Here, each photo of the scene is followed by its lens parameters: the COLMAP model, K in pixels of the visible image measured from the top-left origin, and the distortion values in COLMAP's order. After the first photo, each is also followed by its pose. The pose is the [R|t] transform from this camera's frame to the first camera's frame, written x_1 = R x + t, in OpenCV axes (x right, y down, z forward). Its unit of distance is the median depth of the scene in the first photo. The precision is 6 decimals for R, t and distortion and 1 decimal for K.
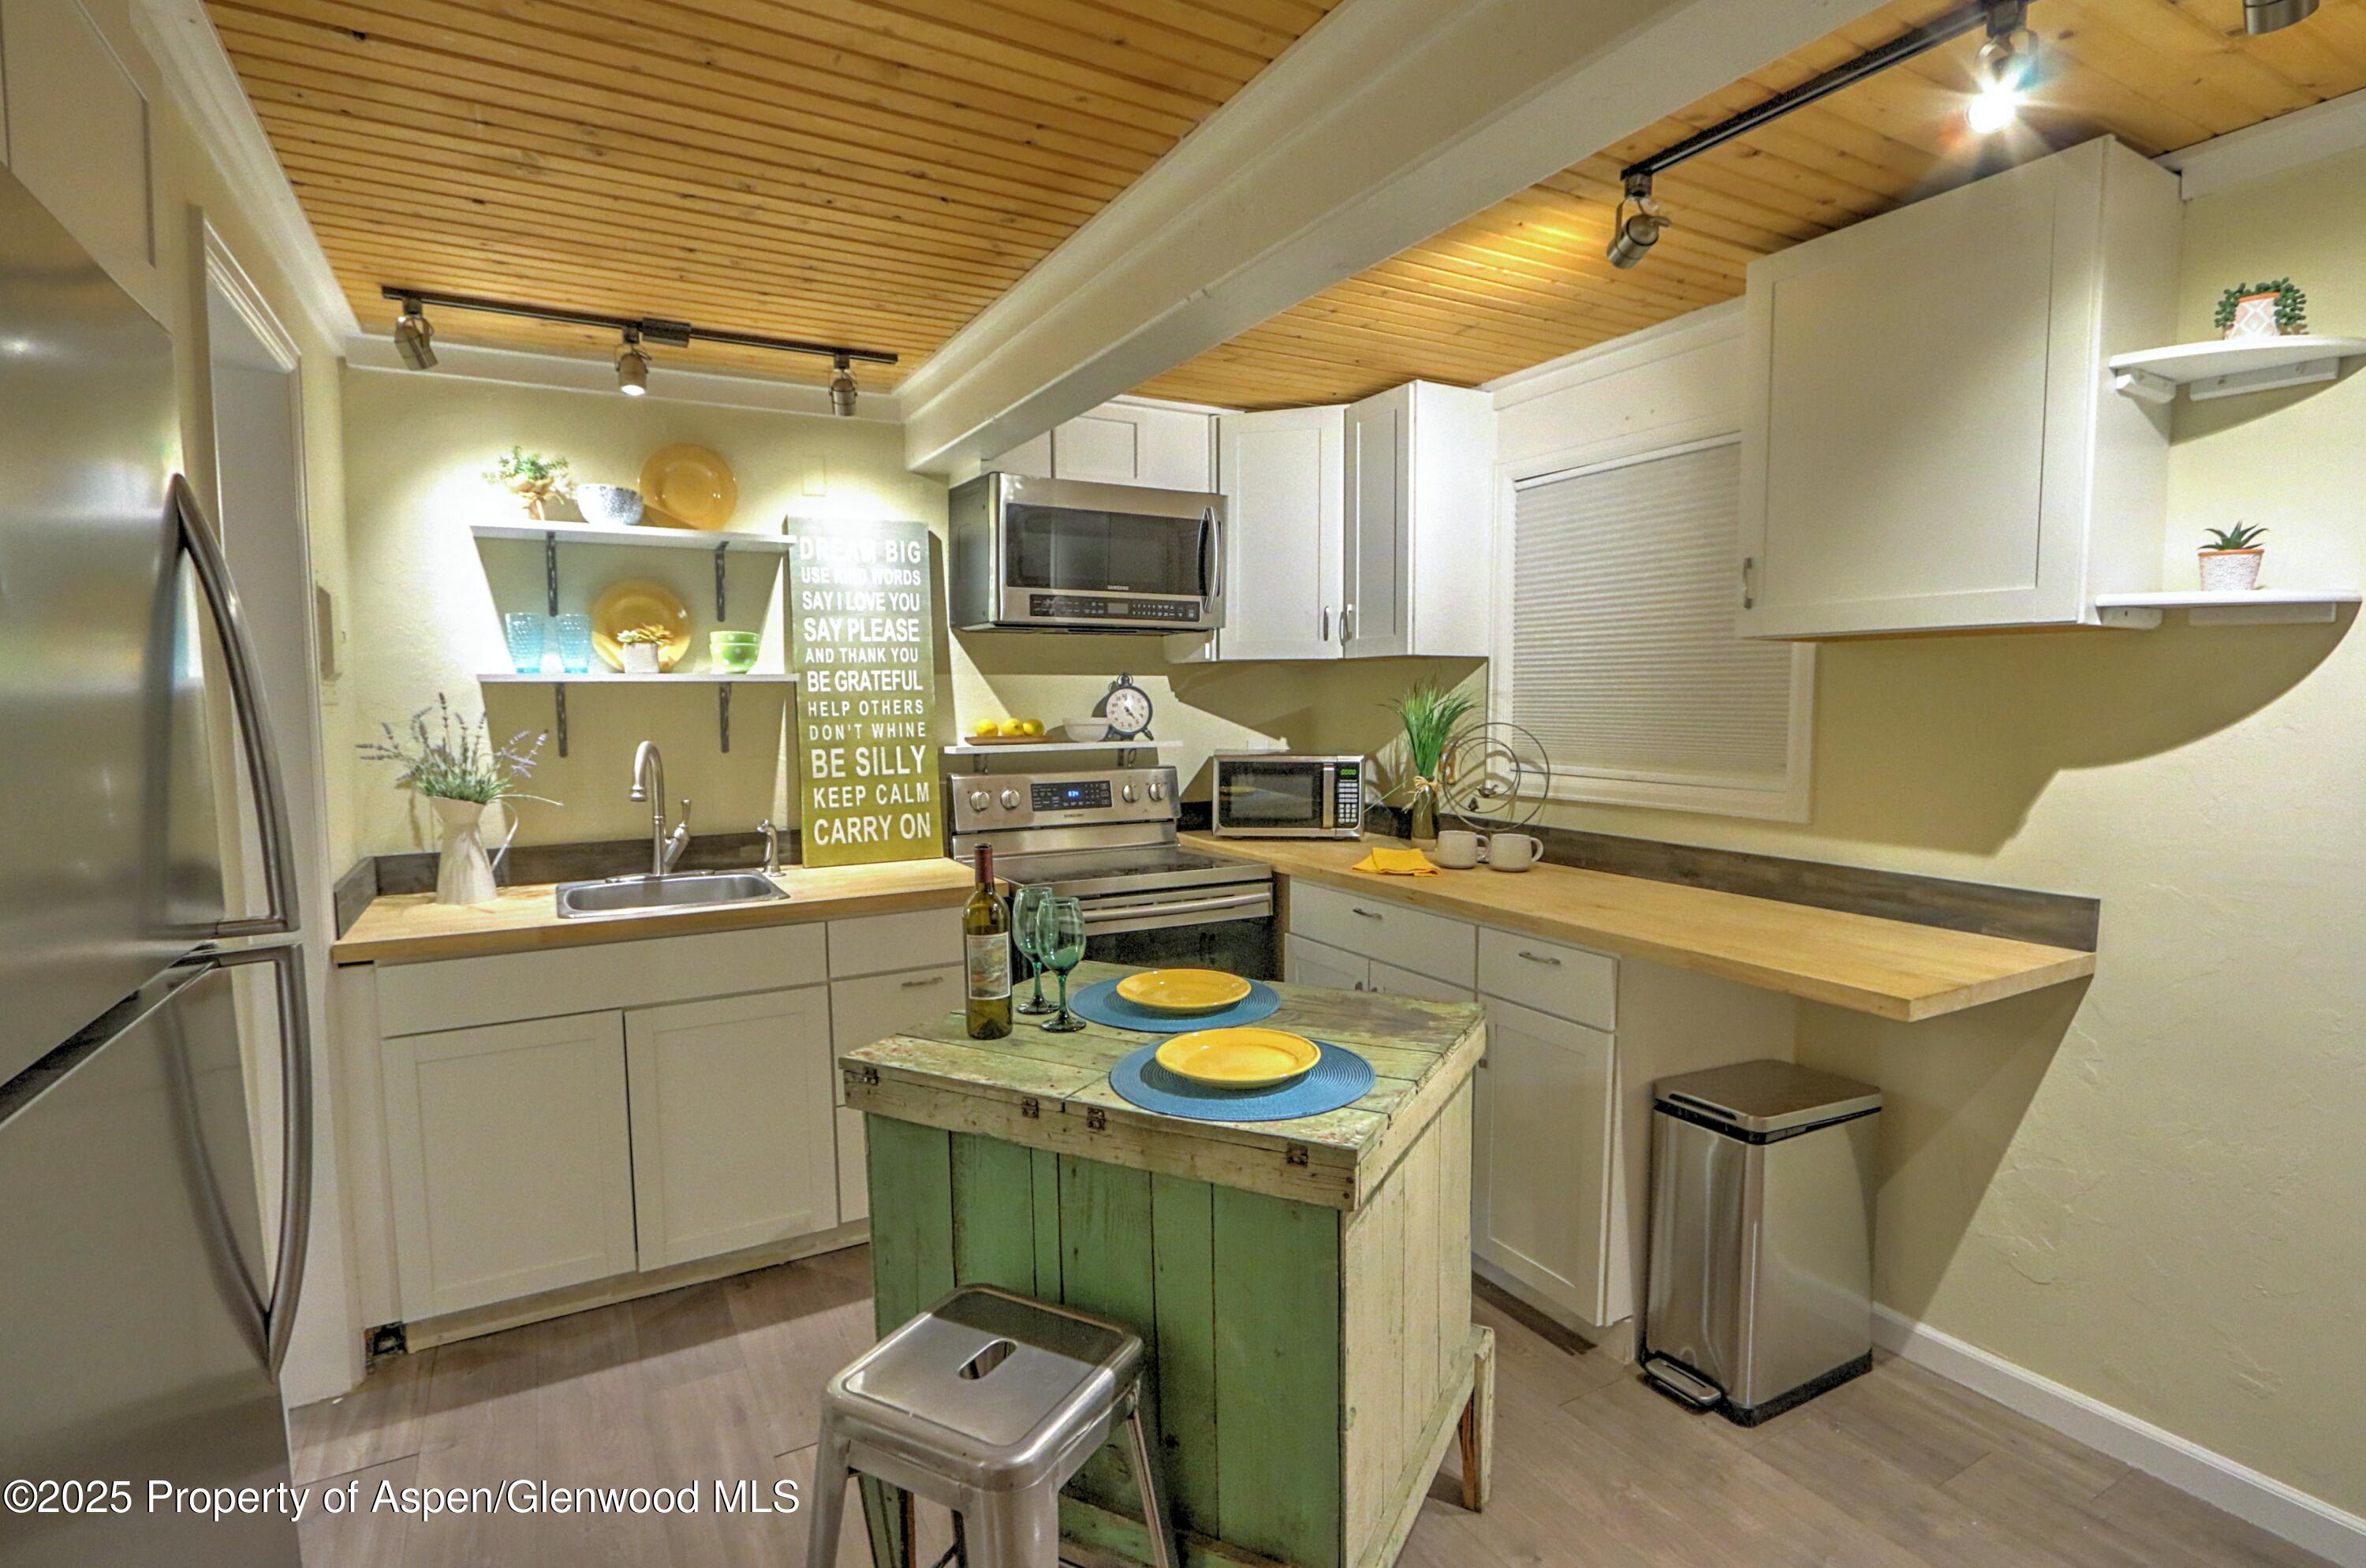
lens RADIAL K [[1121.2, 0, 1183.0], [0, 1121.2, 784.0], [0, 0, 1]] dist [-0.030854, 0.010365]
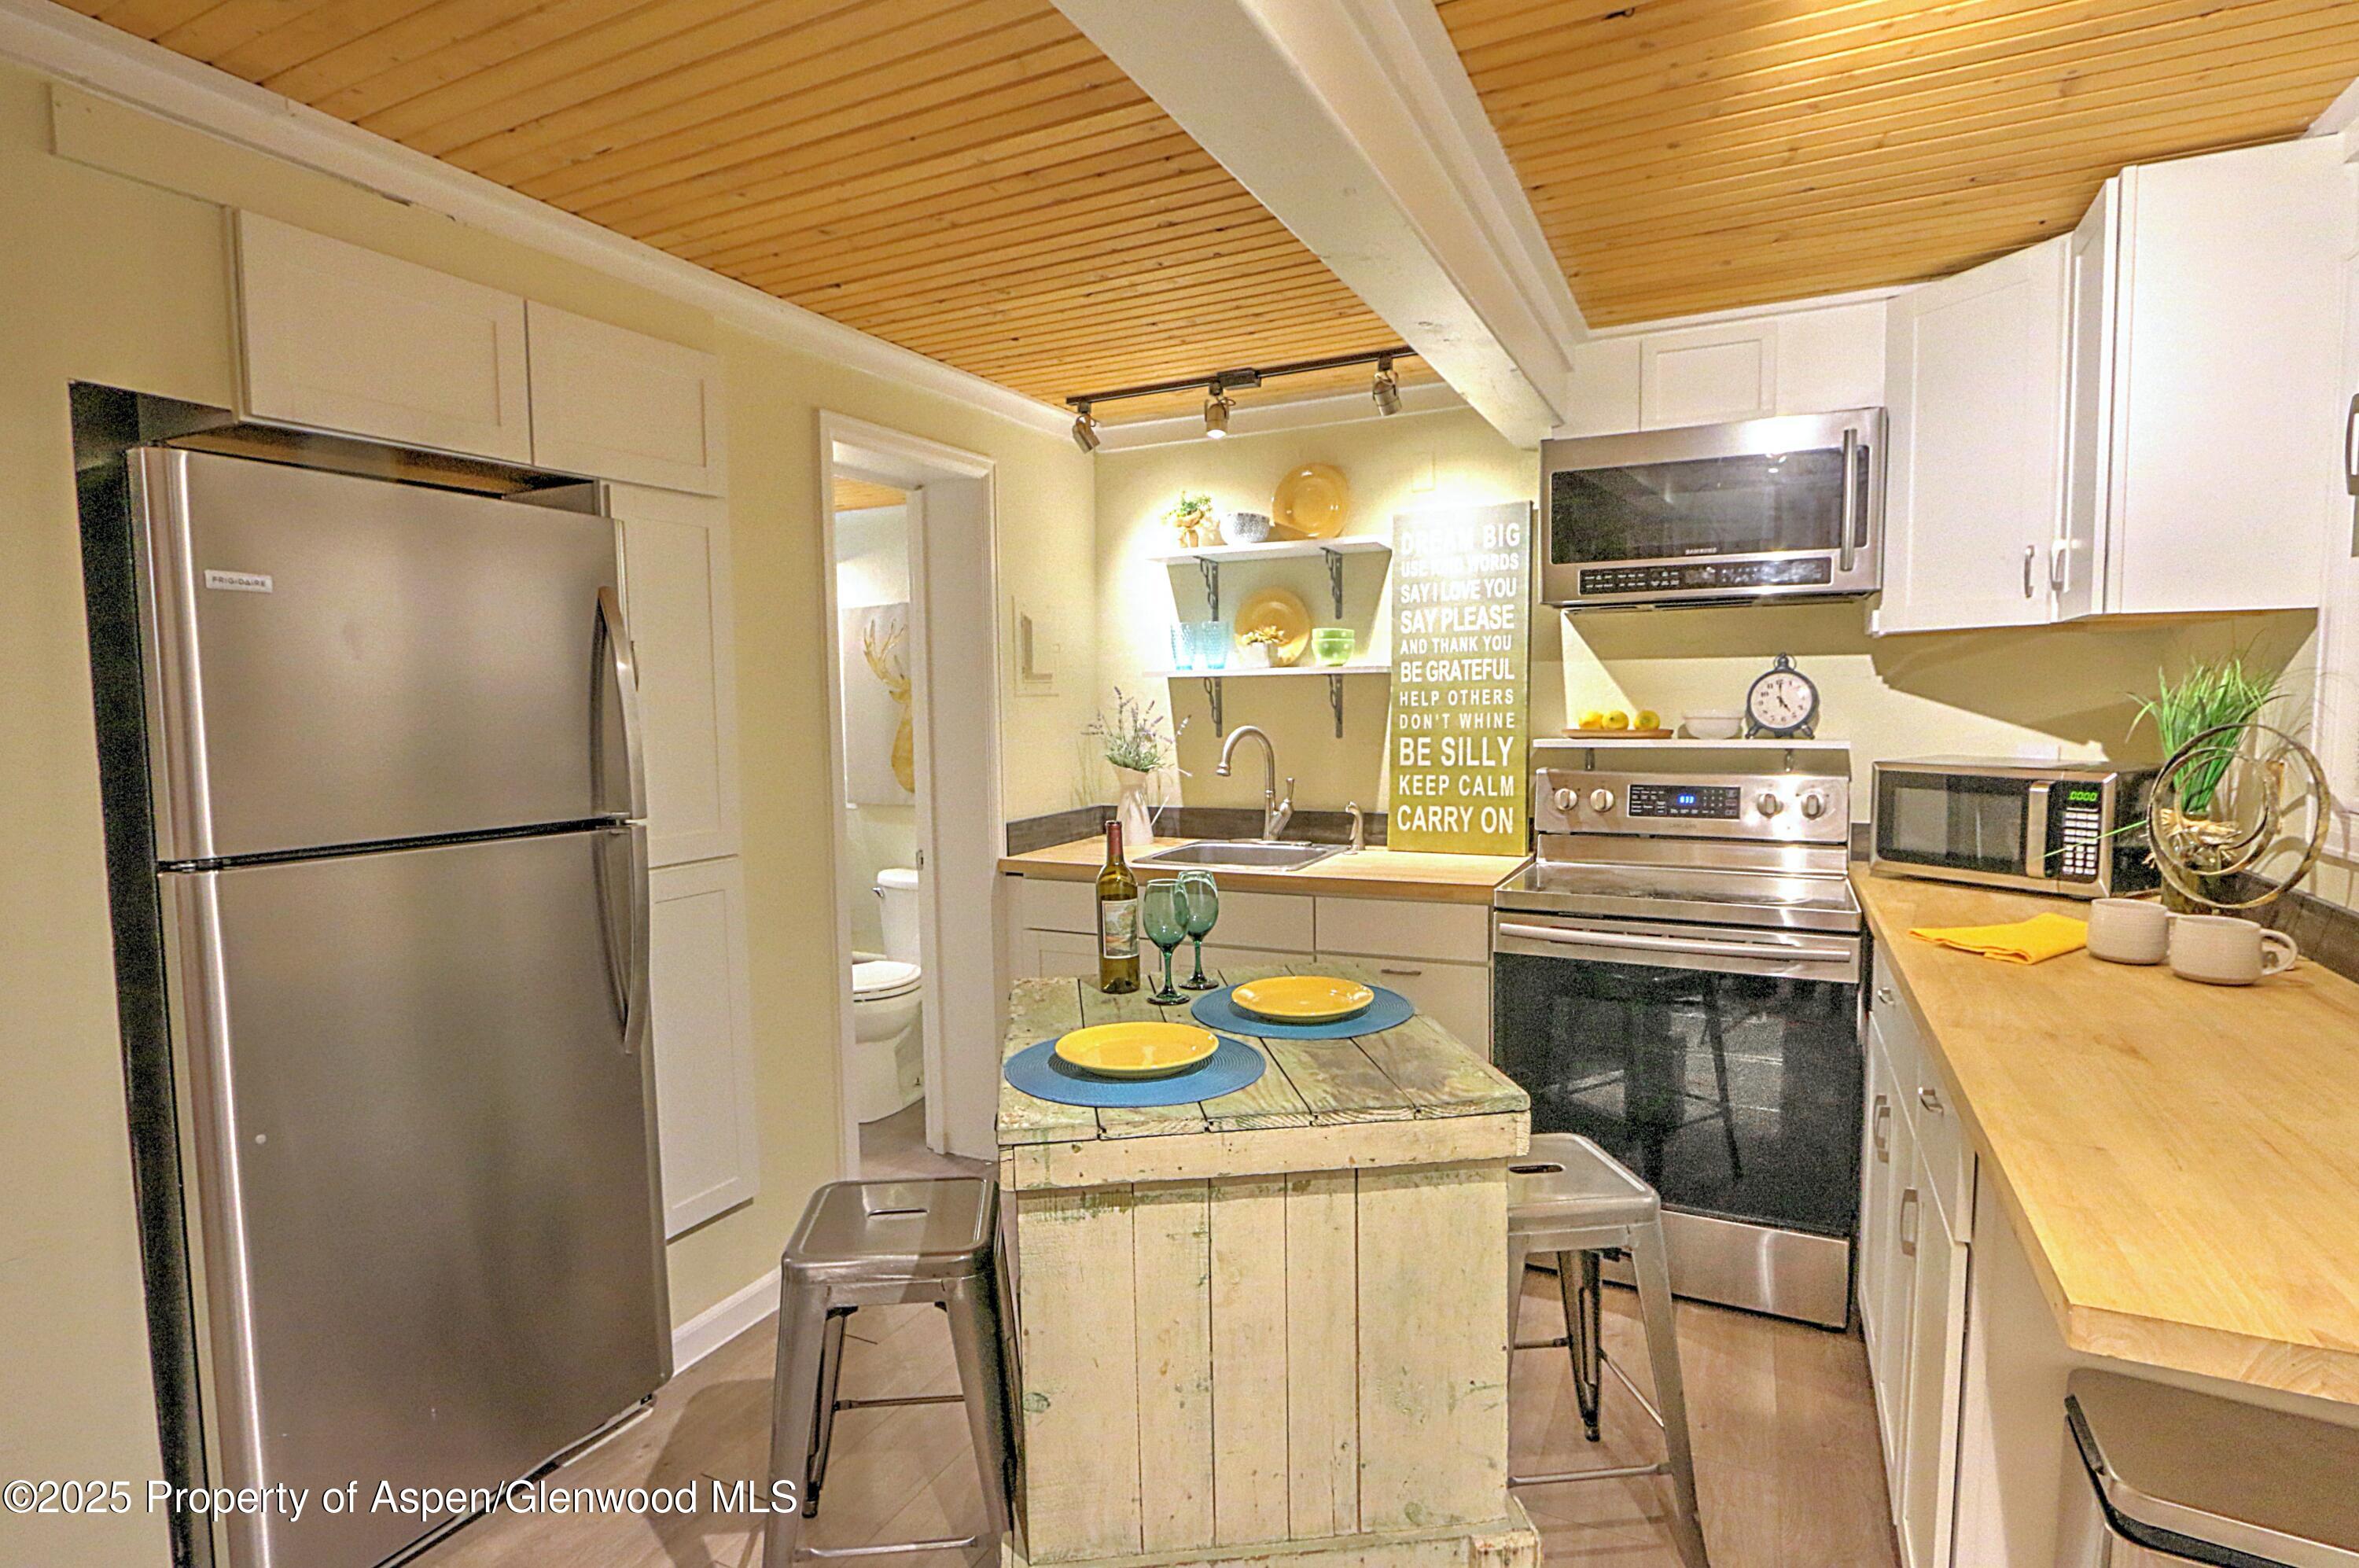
lens RADIAL K [[1170.6, 0, 1150.5], [0, 1170.6, 780.8], [0, 0, 1]] dist [-0.035406, 0.013150]
pose [[0.558948, 0.057932, -0.827176, 0.434472], [-0.052030, 0.998041, 0.034740, -0.016312], [0.827568, 0.023620, 0.560868, 0.196163]]
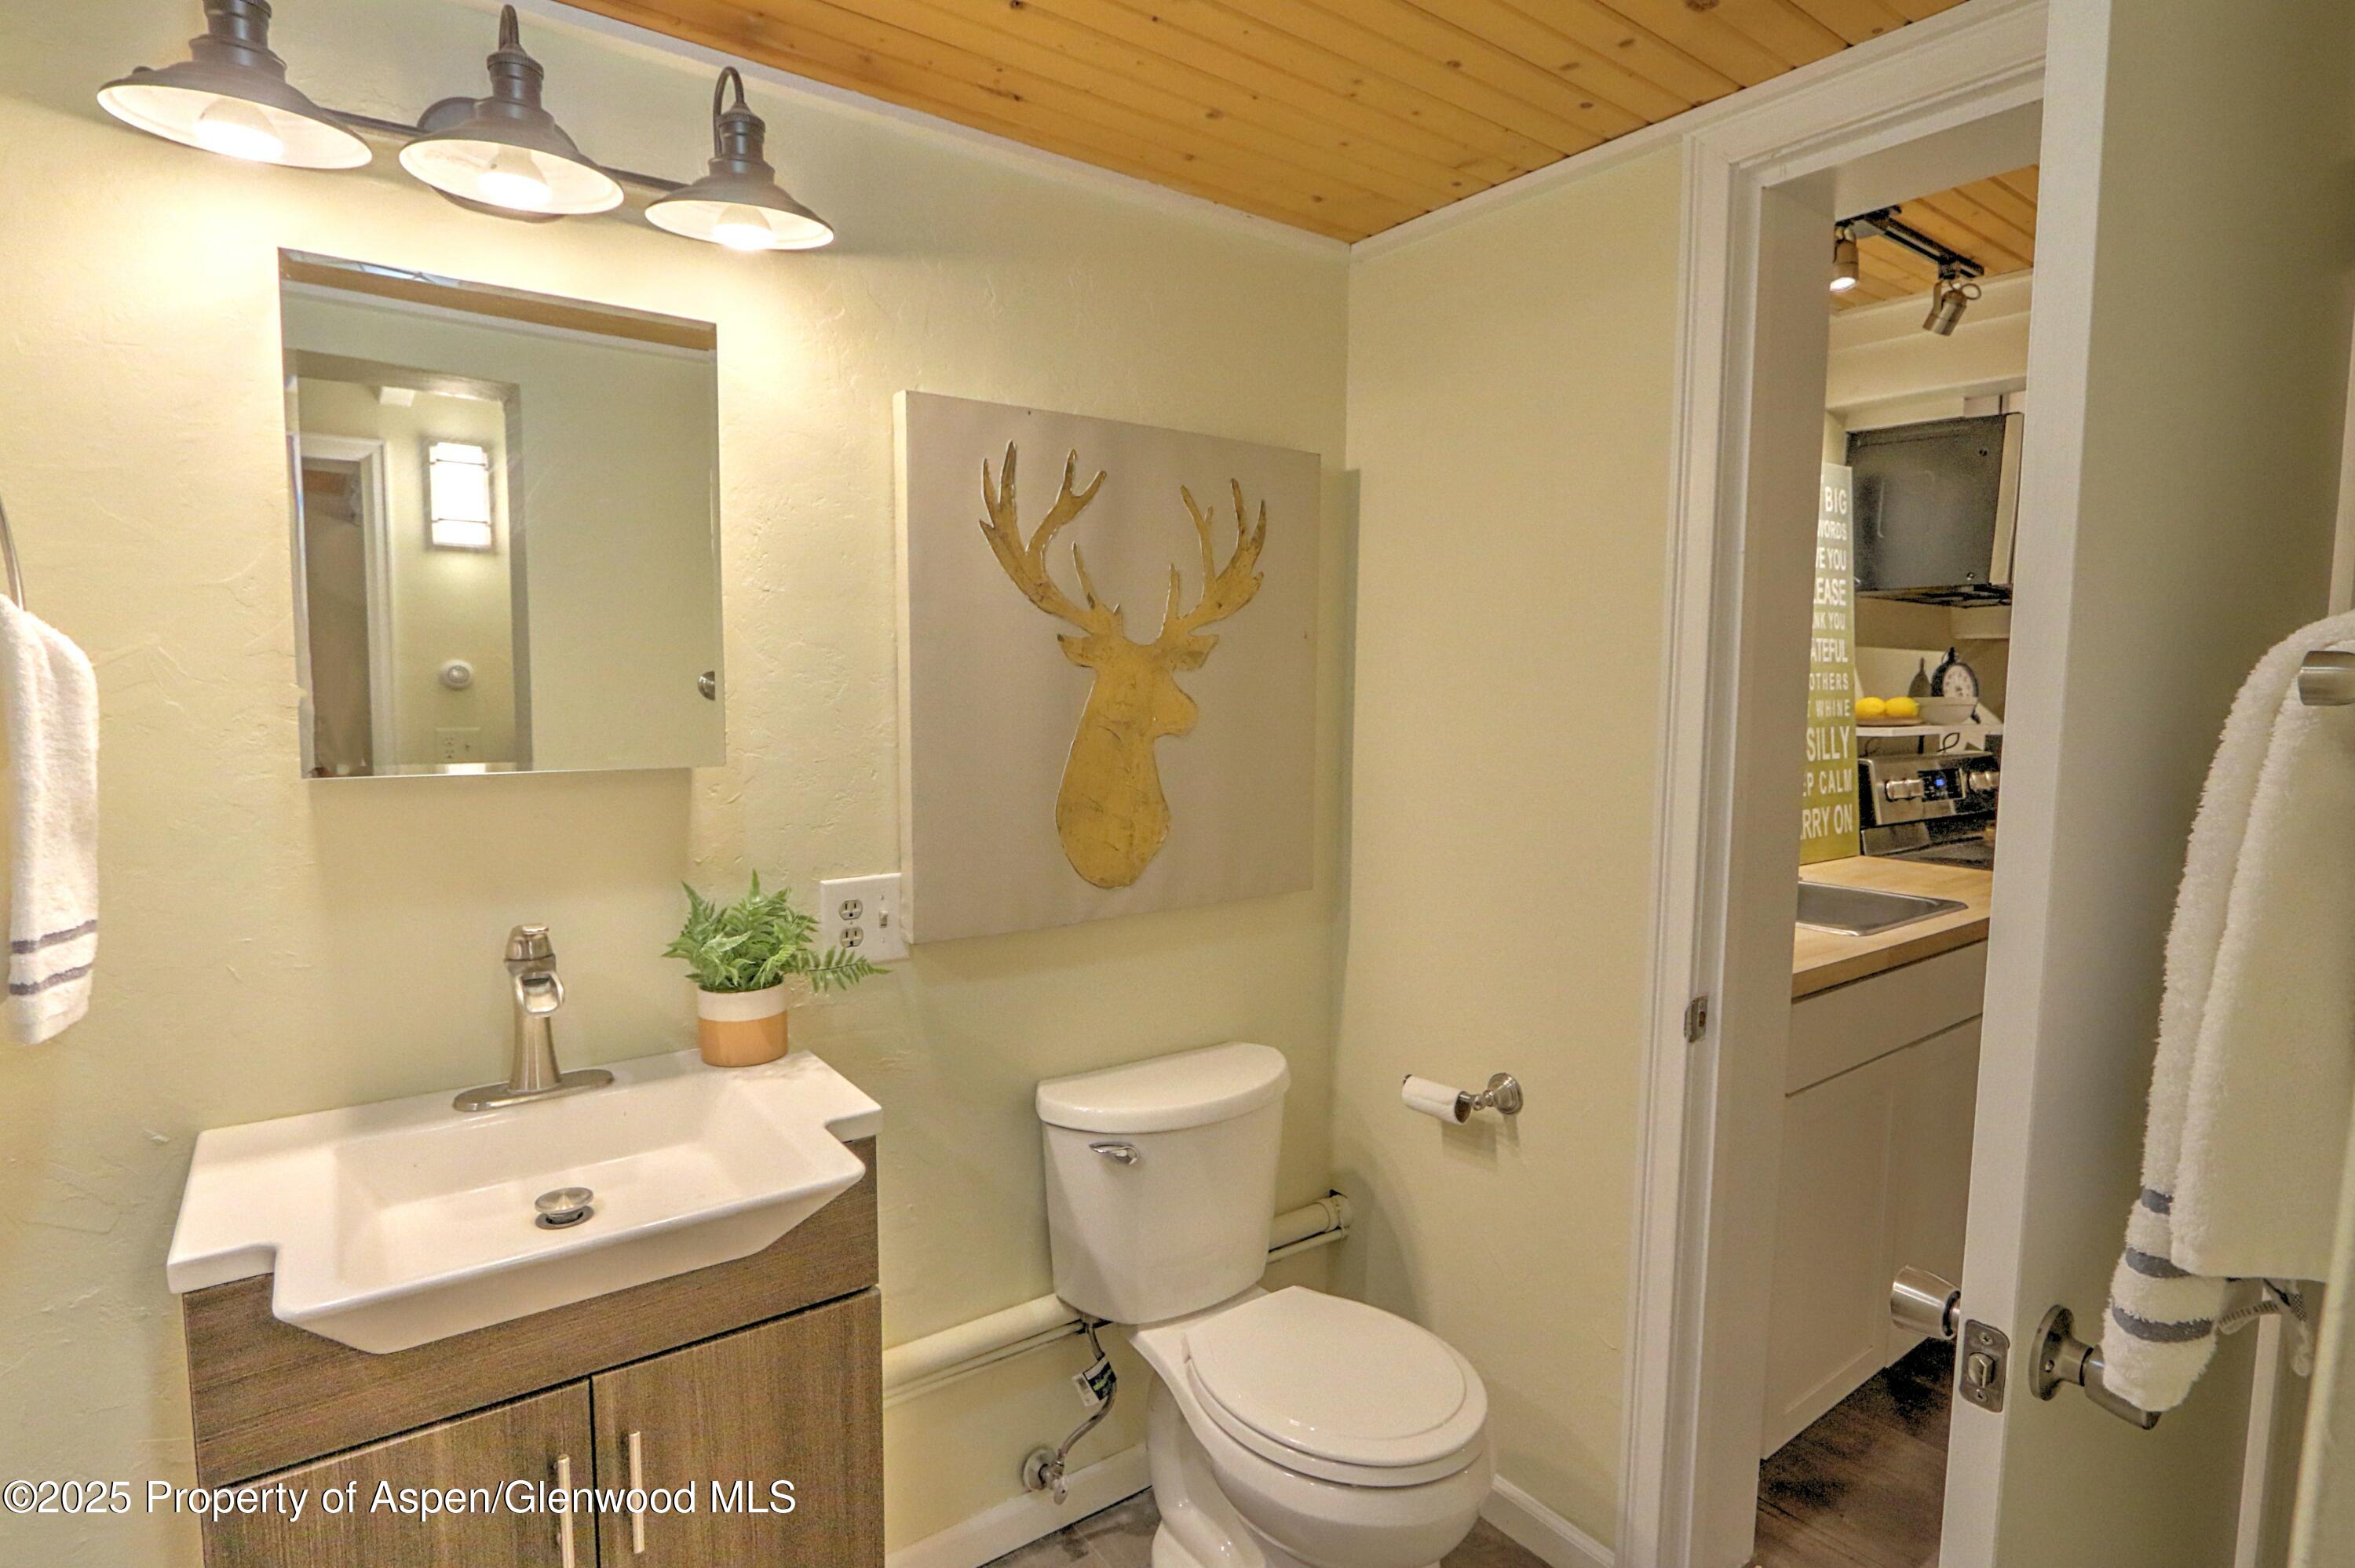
lens RADIAL K [[1168.5, 0, 1148.6], [0, 1168.5, 780.8], [0, 0, 1]] dist [-0.035406, 0.013150]
pose [[0.994542, 0.003638, 0.104270, -0.891631], [-0.004280, 0.999973, 0.005933, 0.004940], [-0.104246, -0.006346, 0.994531, 0.173709]]
